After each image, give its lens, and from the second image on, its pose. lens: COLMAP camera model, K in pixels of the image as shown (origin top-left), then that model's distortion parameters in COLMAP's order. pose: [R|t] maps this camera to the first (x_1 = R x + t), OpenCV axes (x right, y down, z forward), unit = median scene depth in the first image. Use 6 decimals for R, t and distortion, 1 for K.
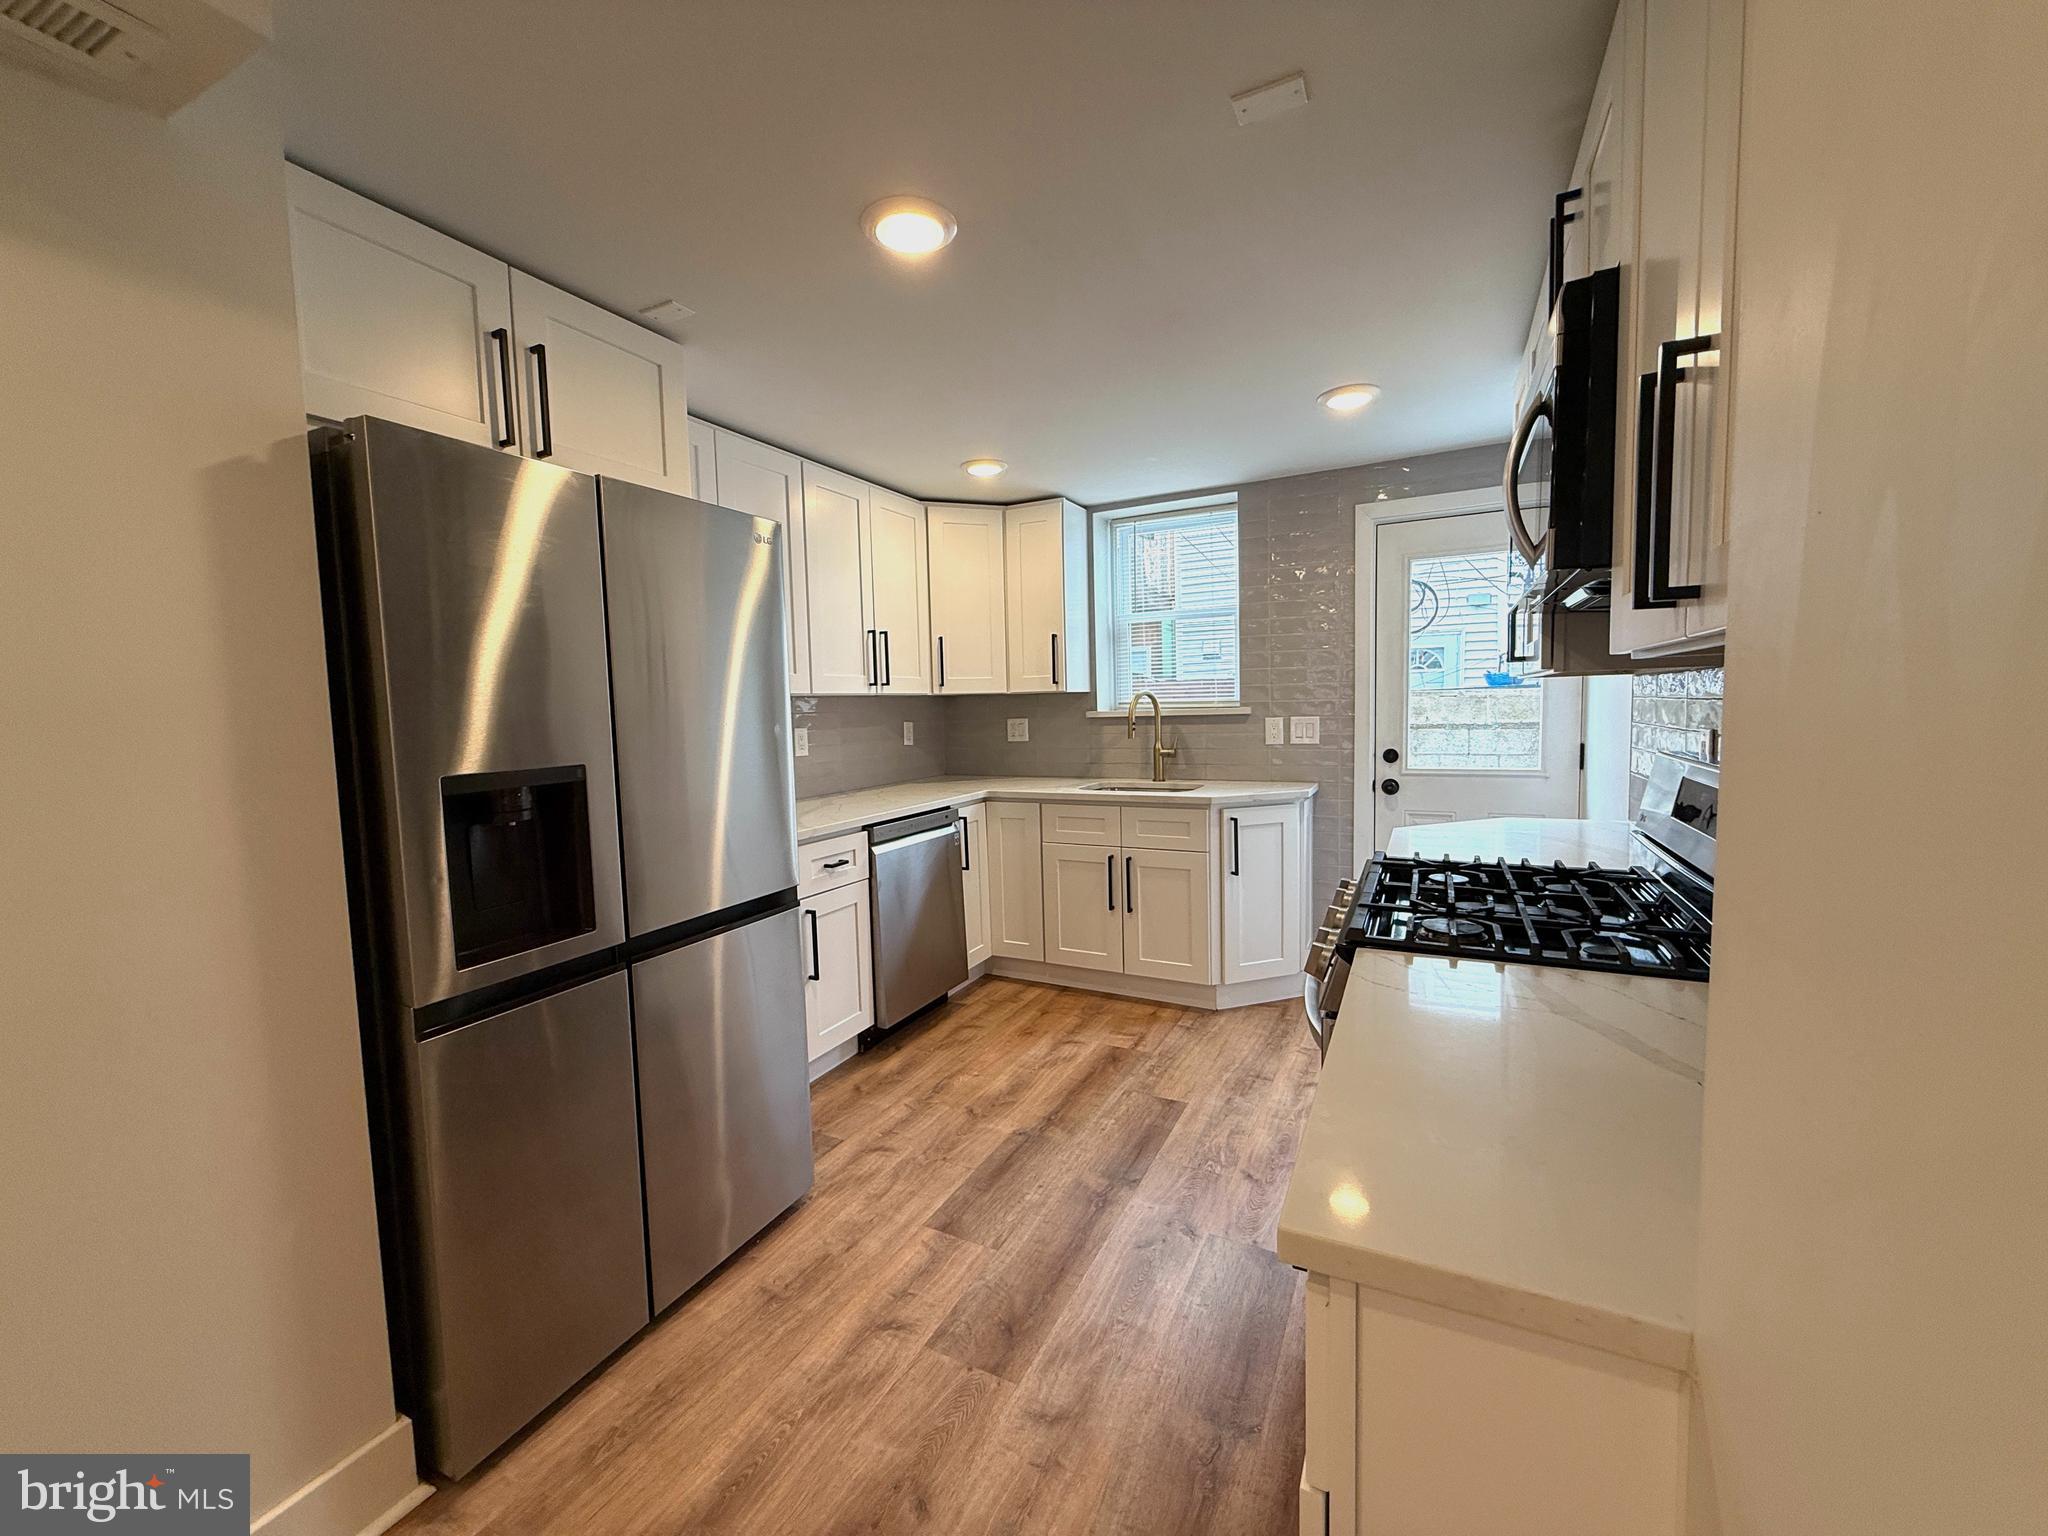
lens RADIAL K [[812.0, 0, 1018.6], [0, 812.0, 768.8], [0, 0, 1]] dist [-0.001927, 0.000702]
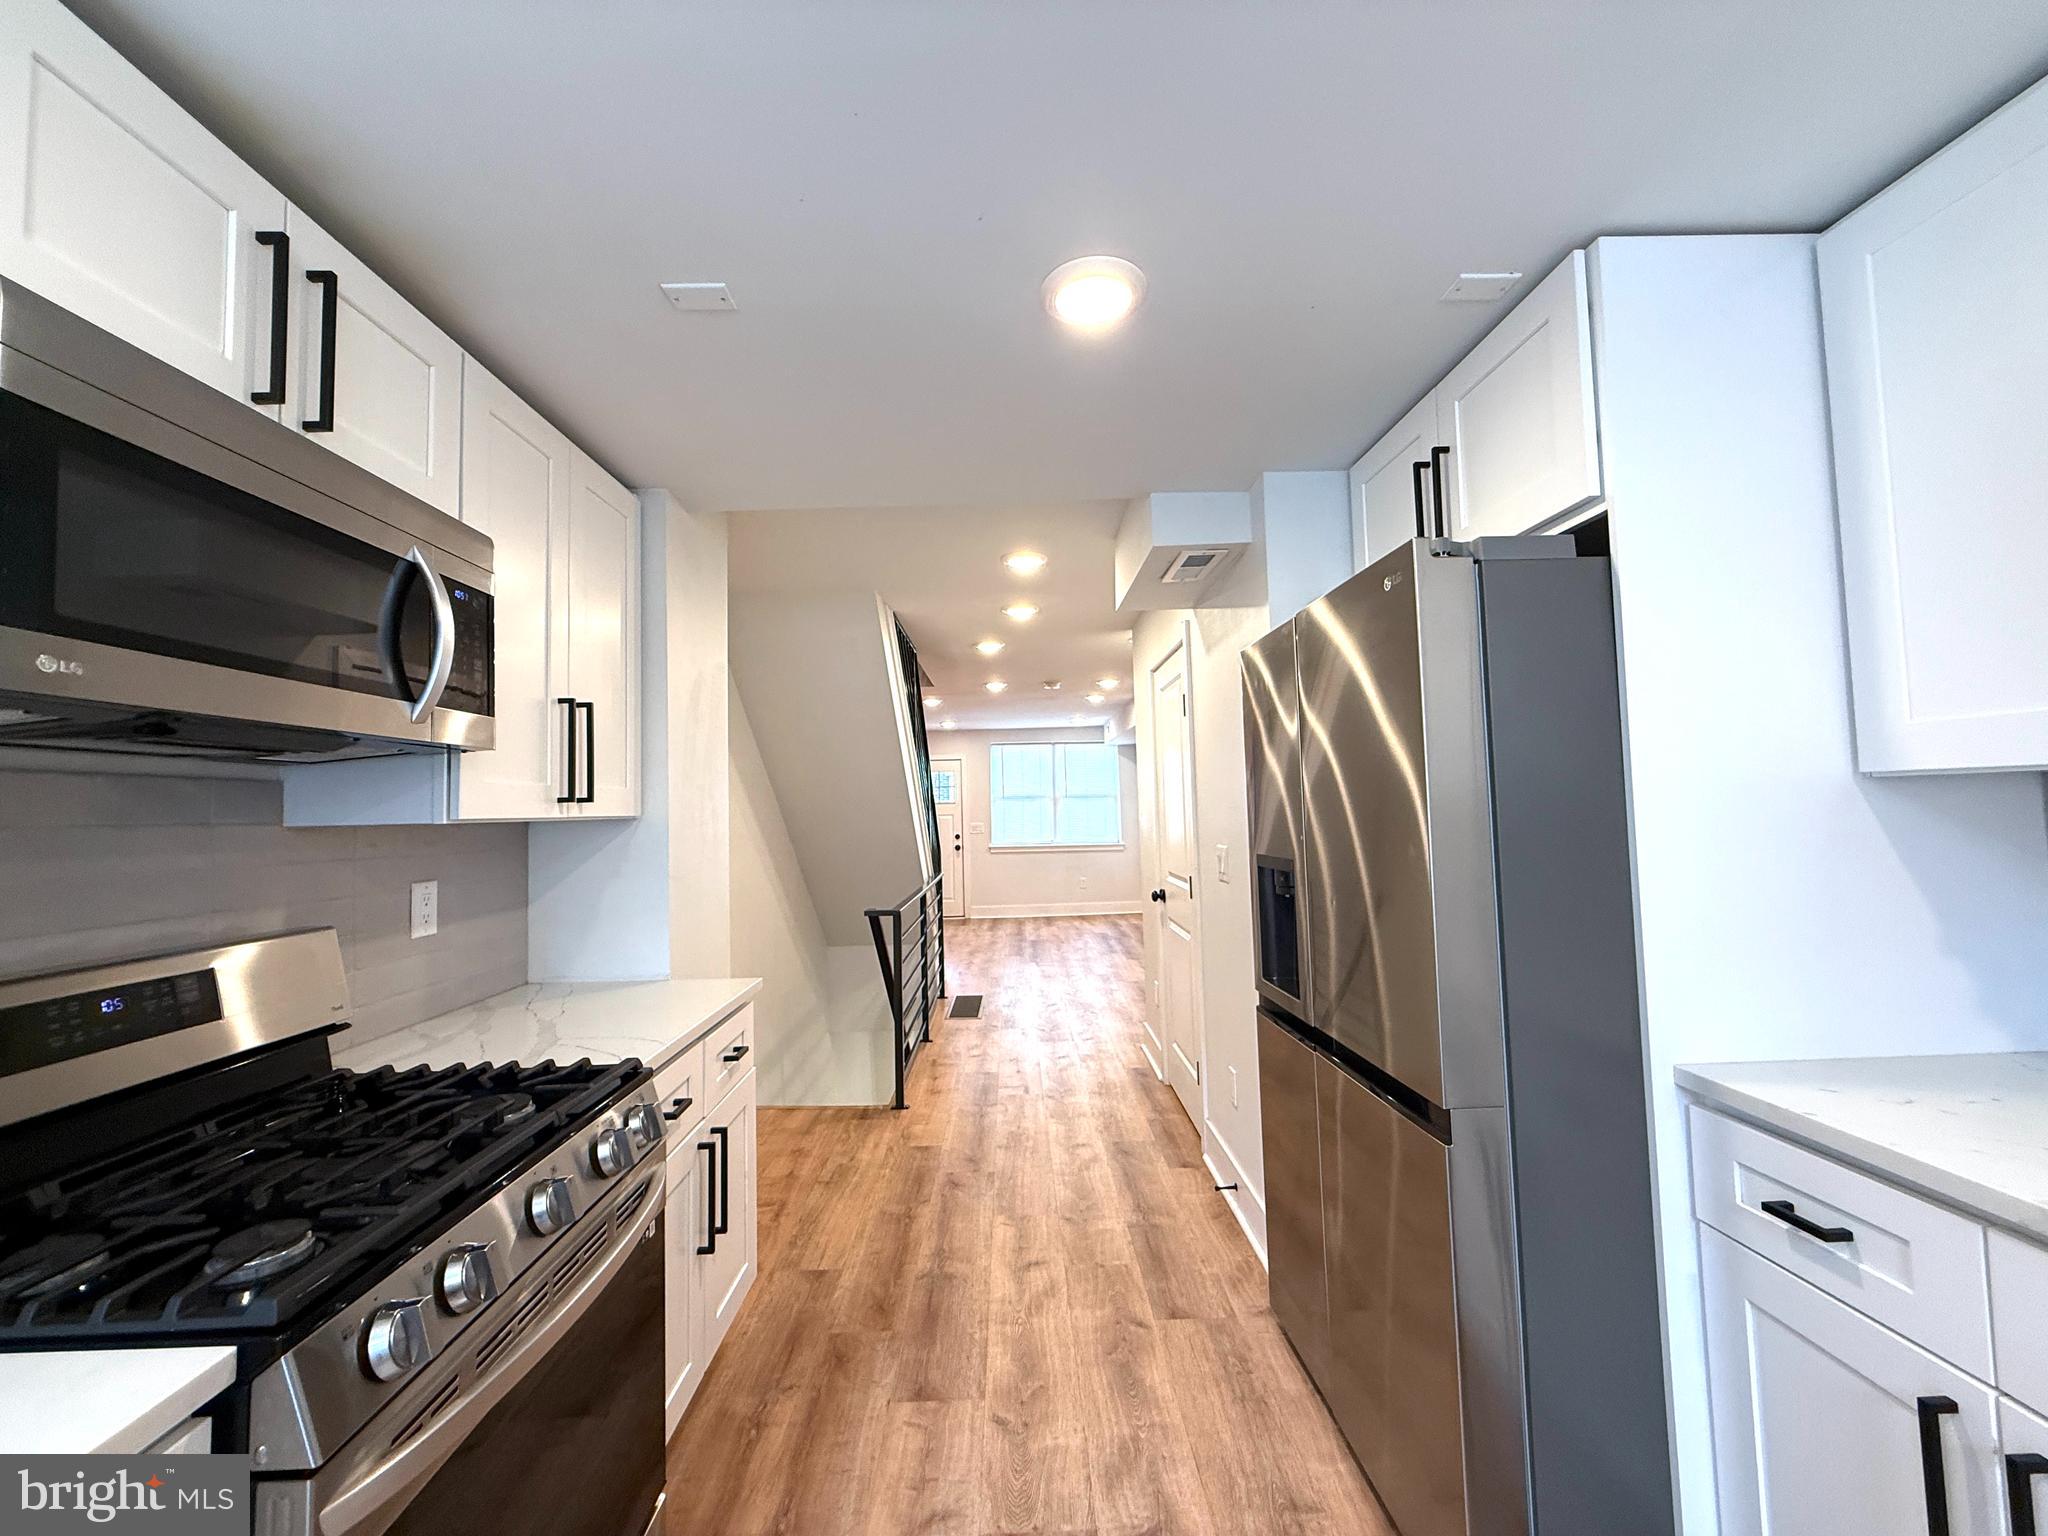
lens RADIAL K [[812.0, 0, 1018.2], [0, 812.0, 766.5], [0, 0, 1]] dist [-0.001927, 0.000702]
pose [[-0.882067, 0.022367, -0.470592, 0.247666], [0.011176, 0.999585, 0.026561, -0.113474], [0.470991, 0.018169, -0.881951, 1.167996]]
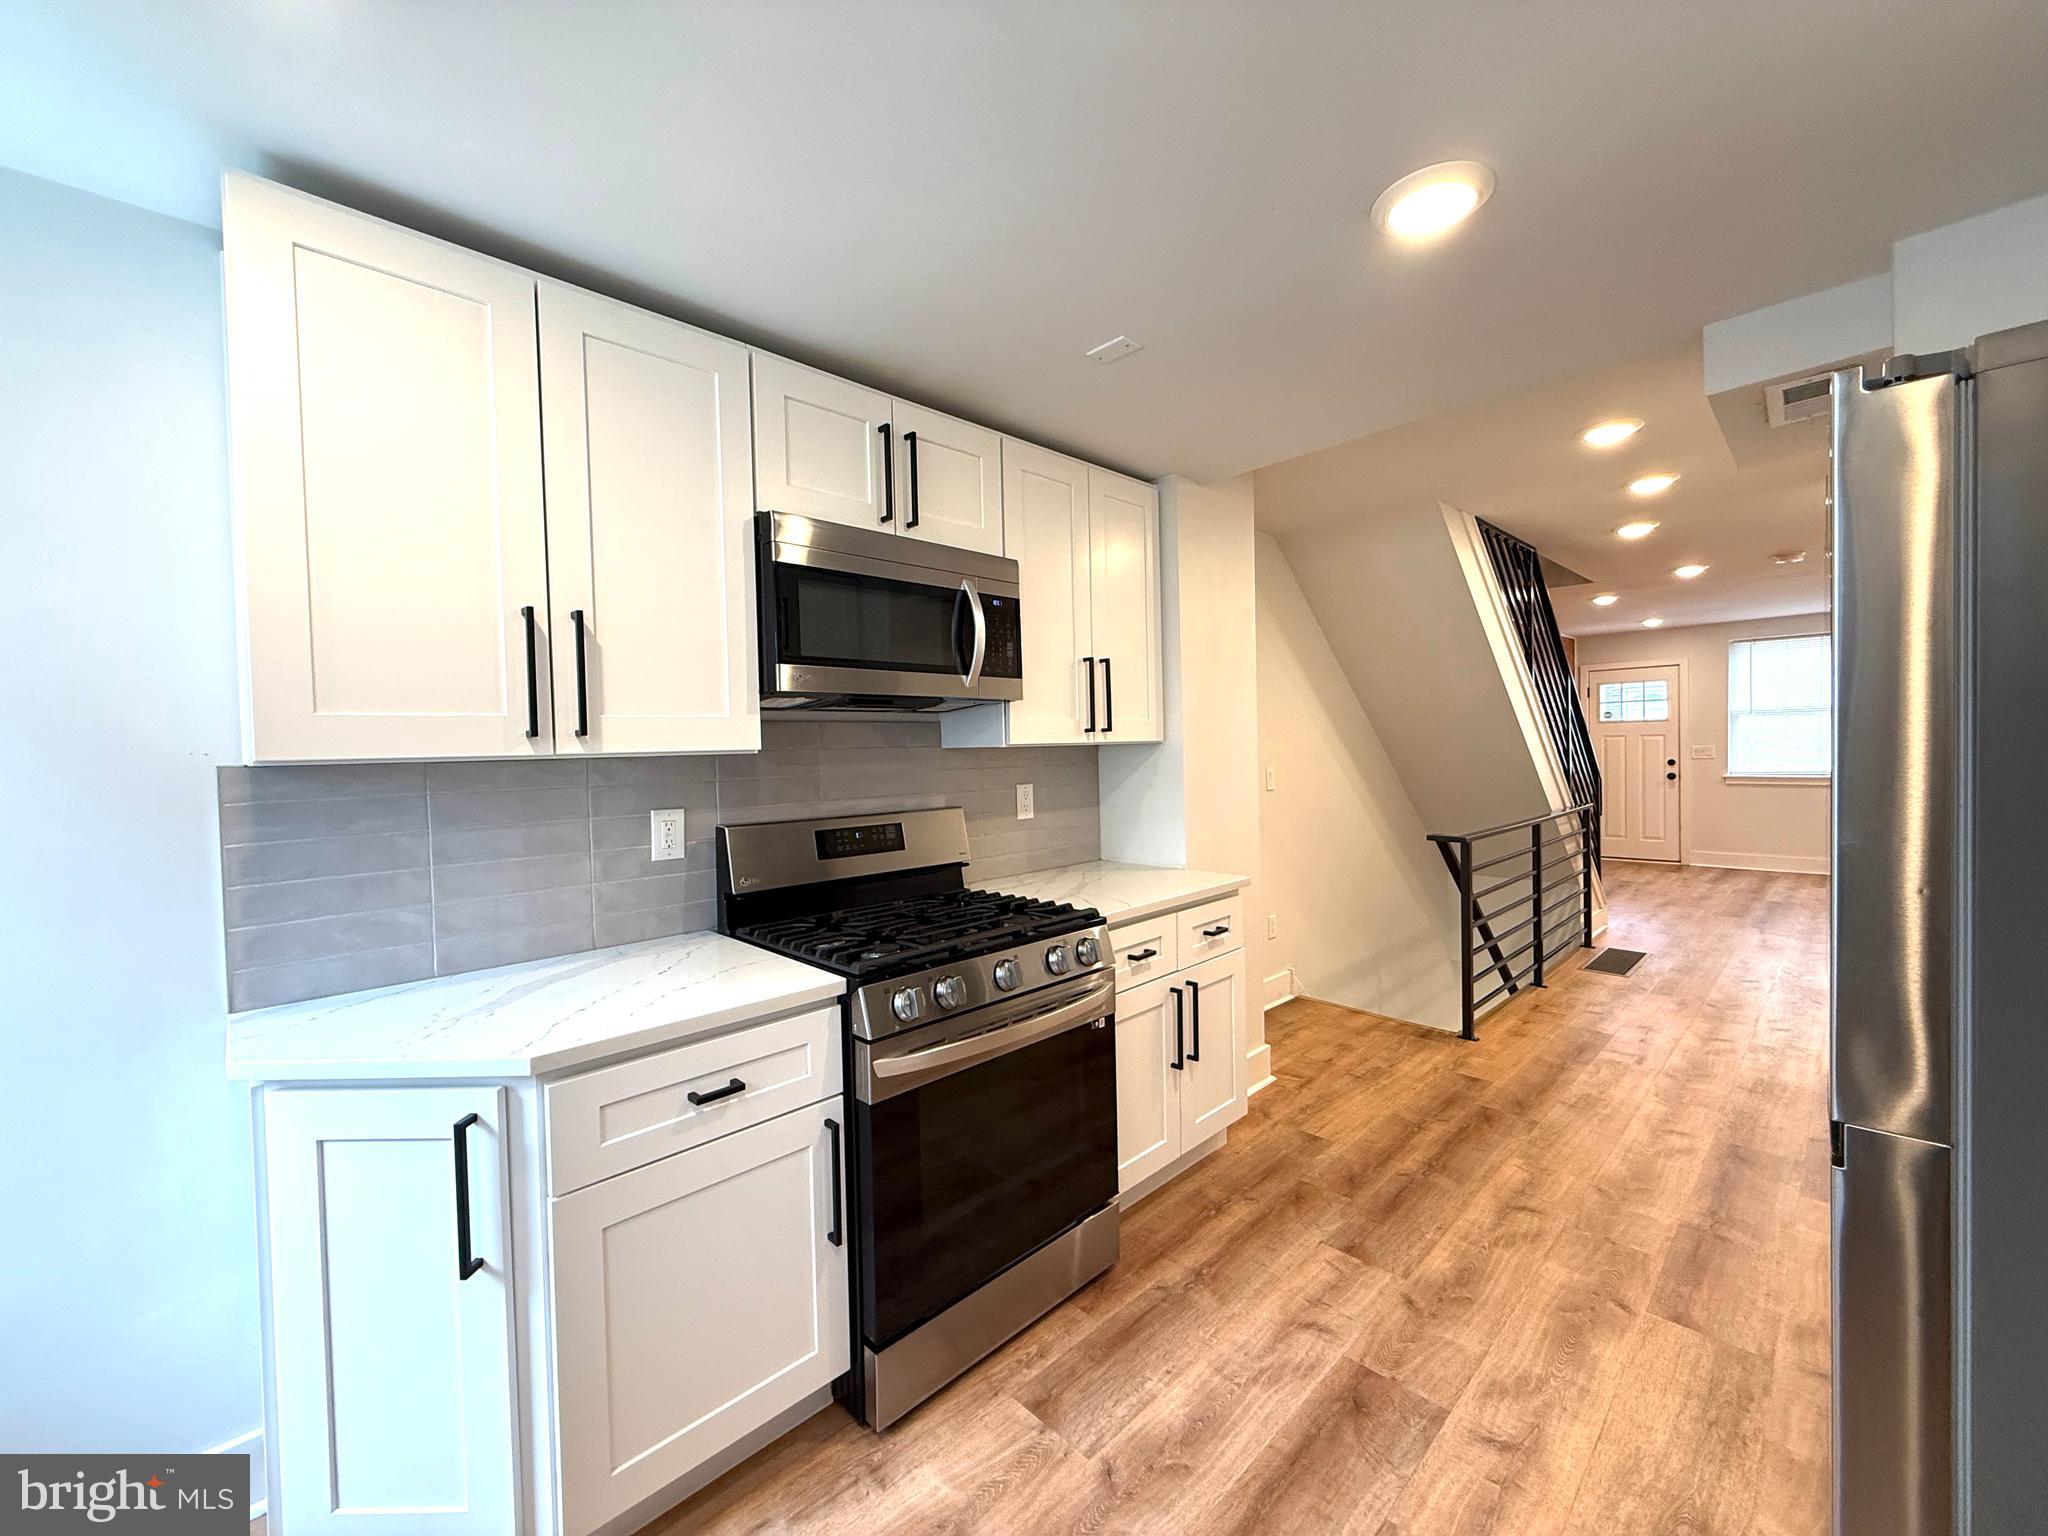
lens RADIAL K [[812.0, 0, 1017.0], [0, 812.0, 766.9], [0, 0, 1]] dist [-0.001927, 0.000702]
pose [[-0.944964, 0.040552, 0.324651, 0.018626], [0.073463, 0.993250, 0.089763, -0.121715], [-0.318820, 0.108673, -0.941565, 1.336996]]
